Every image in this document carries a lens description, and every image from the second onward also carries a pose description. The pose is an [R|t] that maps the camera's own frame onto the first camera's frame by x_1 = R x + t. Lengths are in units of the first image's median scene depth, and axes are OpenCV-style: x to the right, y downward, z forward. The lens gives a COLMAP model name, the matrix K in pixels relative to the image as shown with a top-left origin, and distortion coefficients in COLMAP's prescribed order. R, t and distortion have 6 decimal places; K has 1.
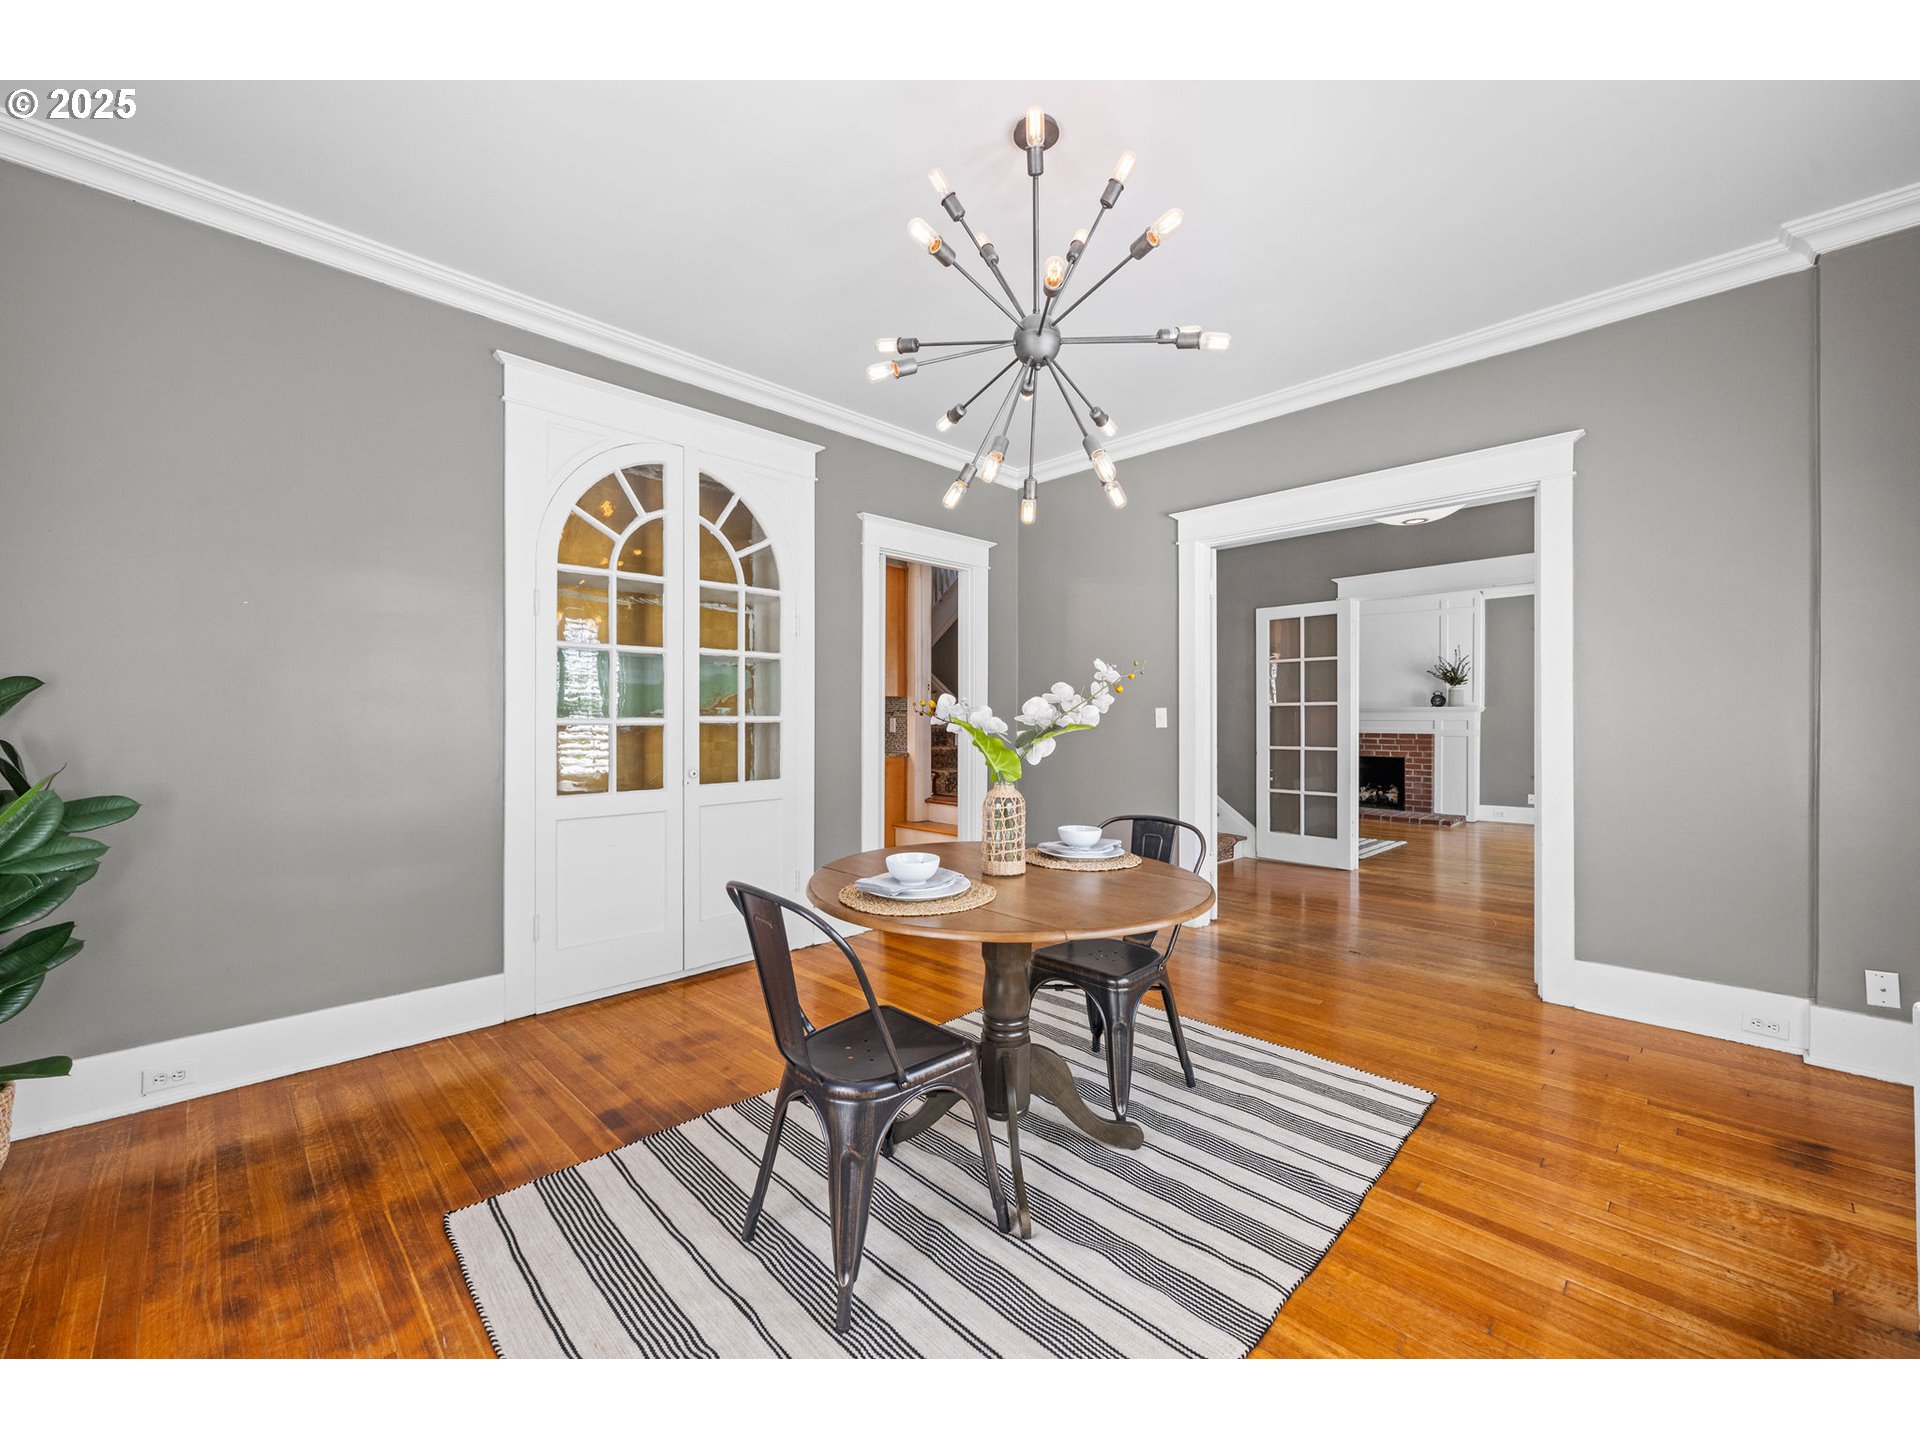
lens RADIAL K [[764.6, 0, 982.5], [0, 764.6, 719.5], [0, 0, 1]] dist [0.000043, -0.000380]
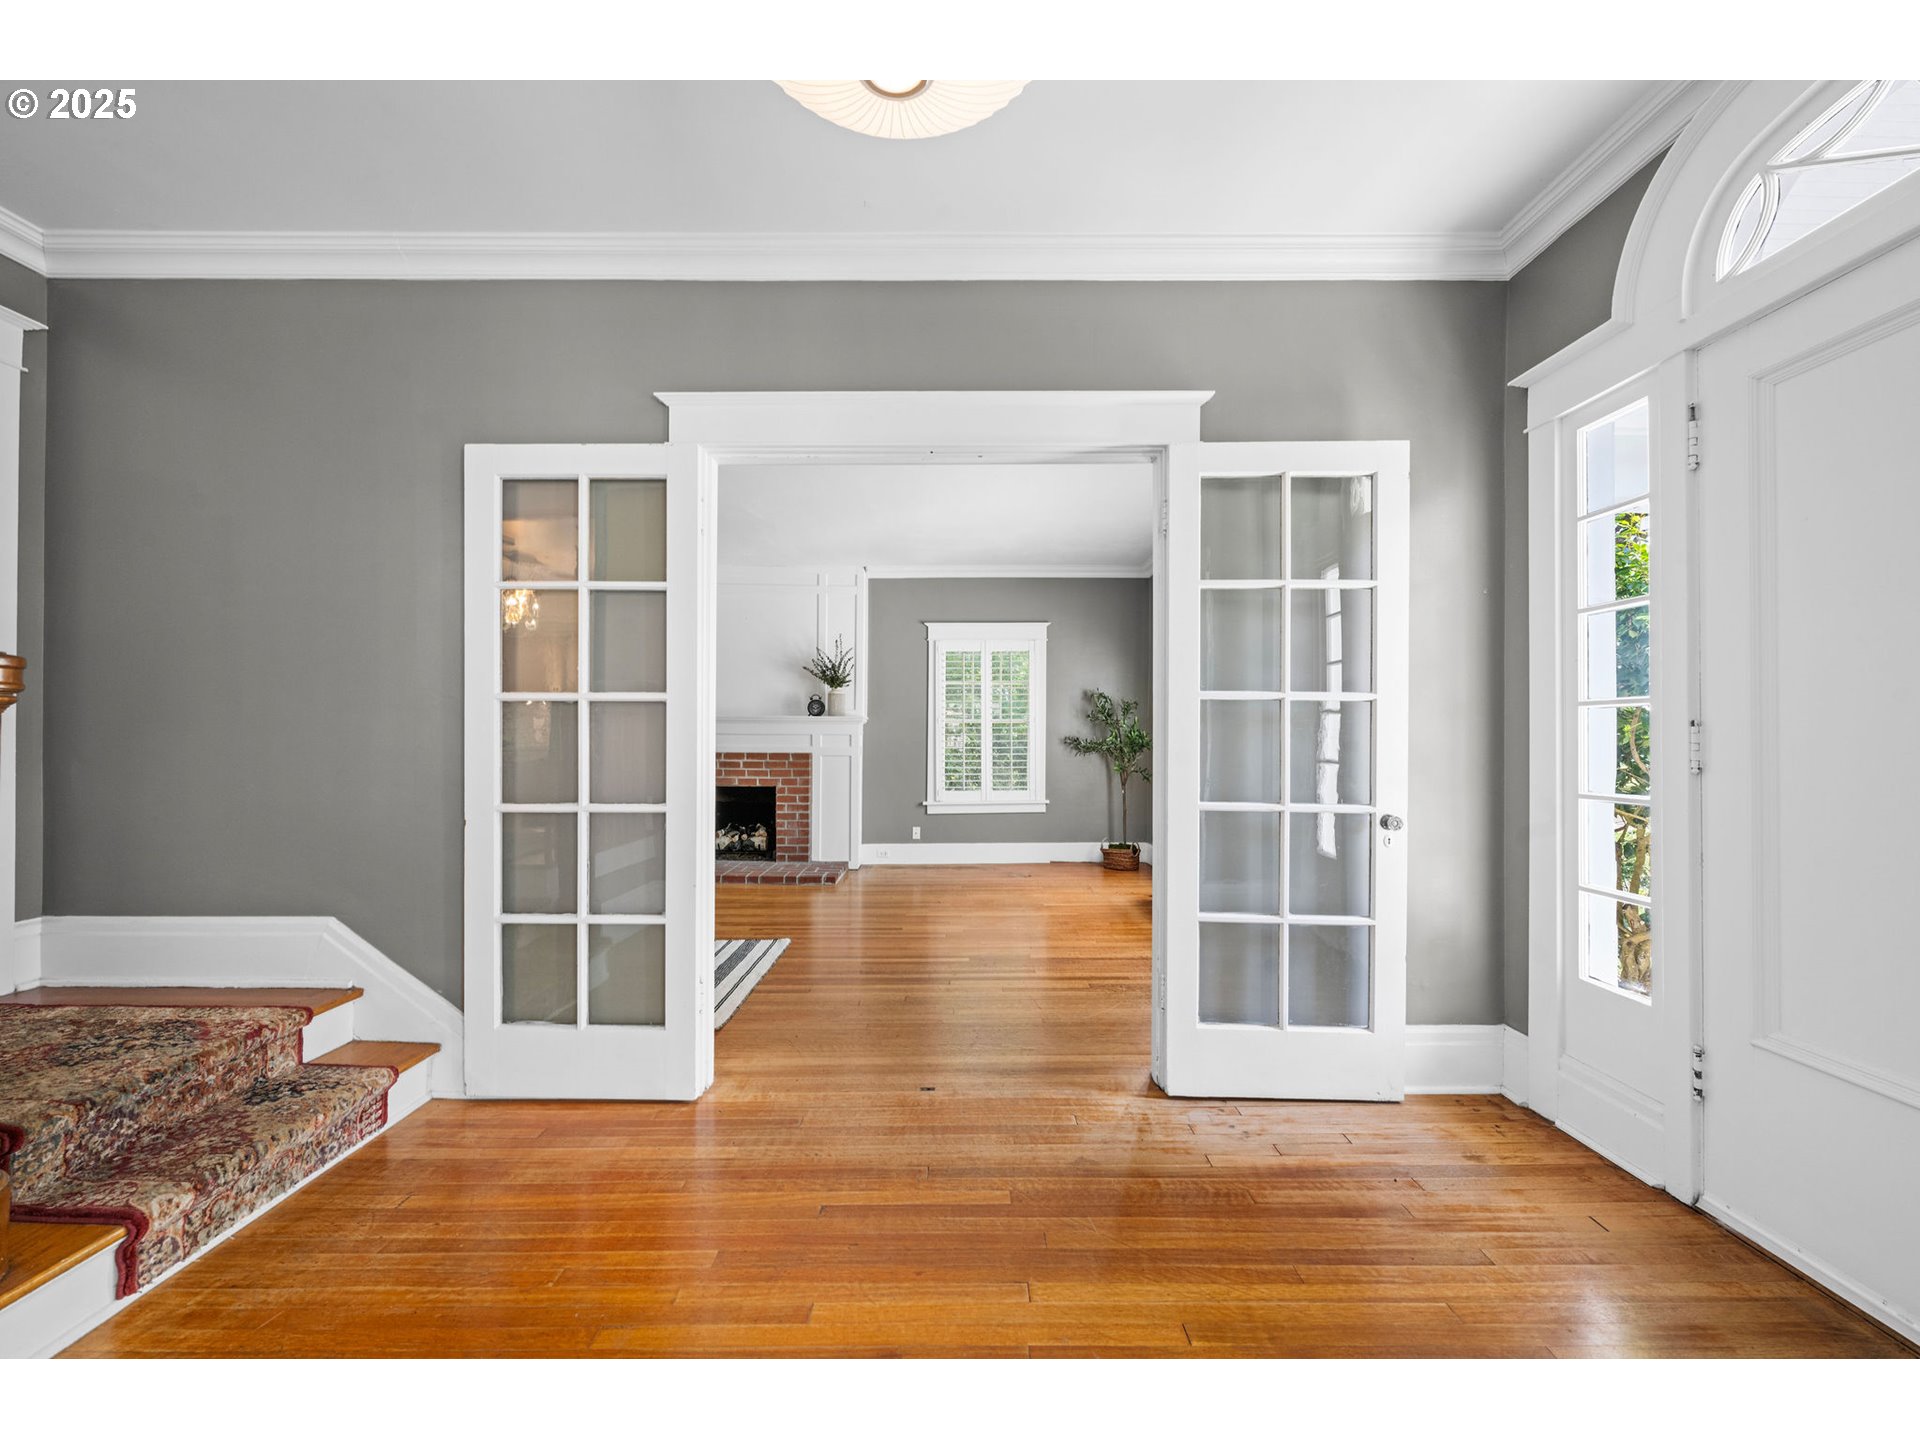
lens RADIAL K [[764.6, 0, 924.2], [0, 764.6, 731.7], [0, 0, 1]] dist [0.000043, -0.000380]
pose [[0.749850, 0.002598, 0.661602, 0.188302], [-0.002940, 0.999996, -0.000594, -0.001277], [-0.661601, -0.001499, 0.749855, 0.382335]]
